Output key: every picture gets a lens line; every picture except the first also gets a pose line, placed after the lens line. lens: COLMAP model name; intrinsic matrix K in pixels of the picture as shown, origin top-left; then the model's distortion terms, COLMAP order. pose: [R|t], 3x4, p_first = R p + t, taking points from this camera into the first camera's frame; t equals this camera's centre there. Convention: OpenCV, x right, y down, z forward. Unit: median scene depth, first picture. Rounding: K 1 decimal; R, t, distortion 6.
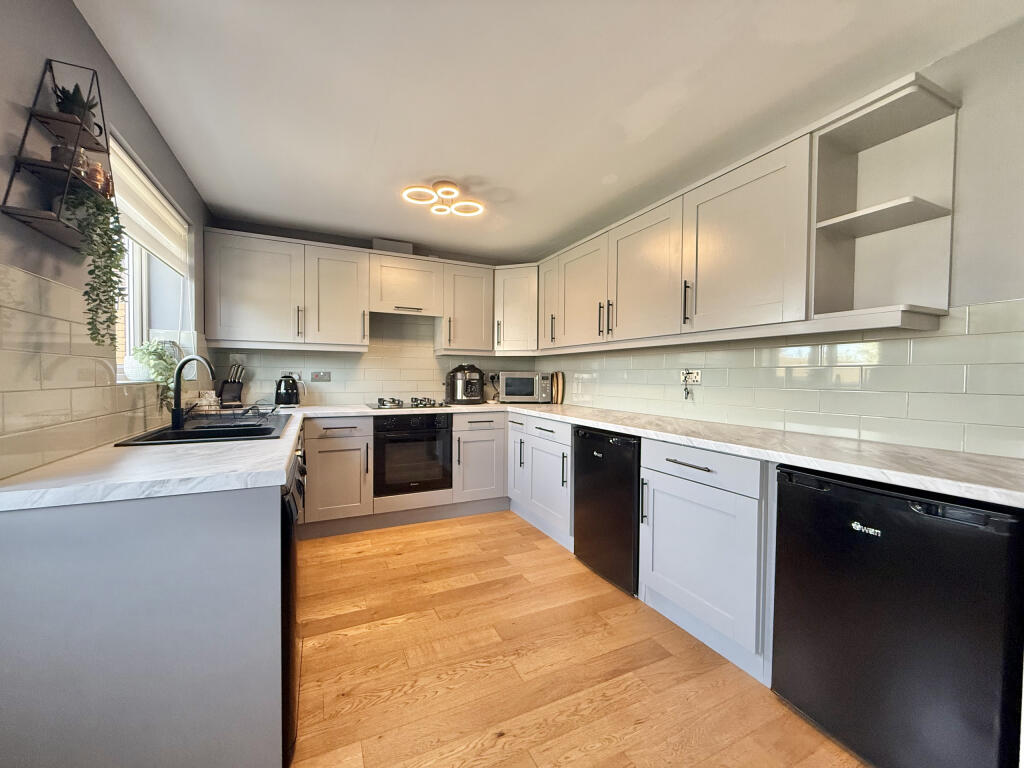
lens RADIAL K [[410.6, 0, 508.7], [0, 410.6, 385.5], [0, 0, 1]] dist [-0.001532, -0.000496]
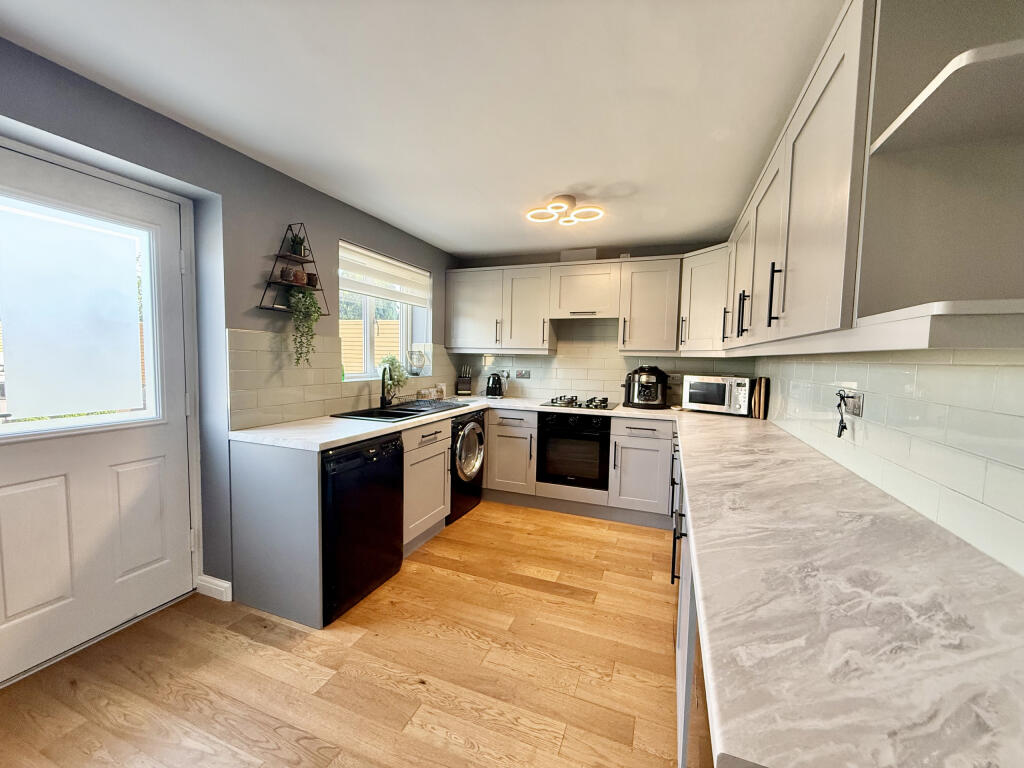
lens RADIAL K [[410.6, 0, 508.7], [0, 410.6, 385.5], [0, 0, 1]] dist [-0.001532, -0.000496]
pose [[0.680299, 0.056807, -0.730730, 0.443225], [-0.031537, 0.998337, 0.048251, -0.050351], [0.732256, -0.009780, 0.680960, 0.153999]]
